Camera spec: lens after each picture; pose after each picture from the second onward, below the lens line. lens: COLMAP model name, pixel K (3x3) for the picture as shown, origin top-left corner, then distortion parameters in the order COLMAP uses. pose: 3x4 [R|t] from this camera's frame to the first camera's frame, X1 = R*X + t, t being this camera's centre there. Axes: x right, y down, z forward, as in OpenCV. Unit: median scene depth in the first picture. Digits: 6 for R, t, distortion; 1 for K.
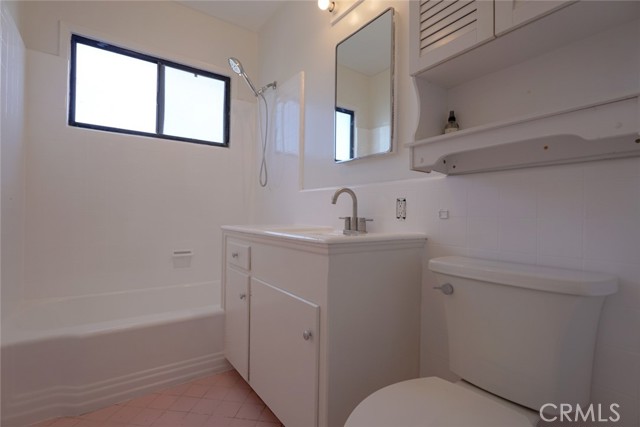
lens RADIAL K [[307.4, 0, 321.9], [0, 307.4, 211.1], [0, 0, 1]] dist [-0.001024, -0.000021]
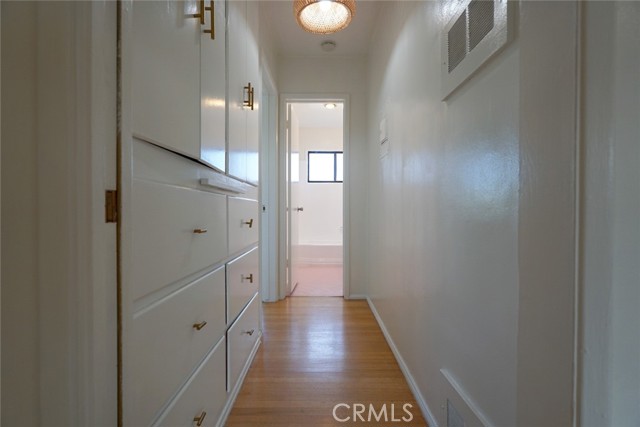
lens RADIAL K [[306.4, 0, 320.0], [0, 306.4, 213.5], [0, 0, 1]] dist [-0.001185, 0.000031]
pose [[0.813912, -0.005878, -0.580959, 0.993907], [0.011918, 0.999907, 0.006581, 0.004881], [0.580867, -0.012280, 0.813906, -1.349332]]
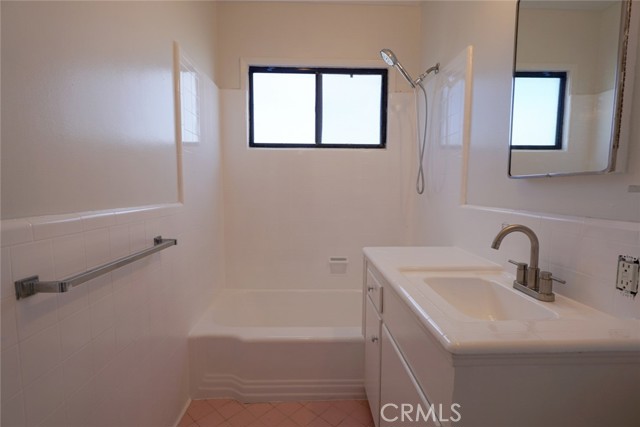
lens RADIAL K [[306.4, 0, 320.0], [0, 306.4, 213.5], [0, 0, 1]] dist [-0.001185, 0.000031]
pose [[0.829558, 0.037801, -0.557140, 0.067555], [0.011186, 0.996381, 0.084258, -0.120877], [0.558308, -0.076128, 0.826133, 0.157374]]
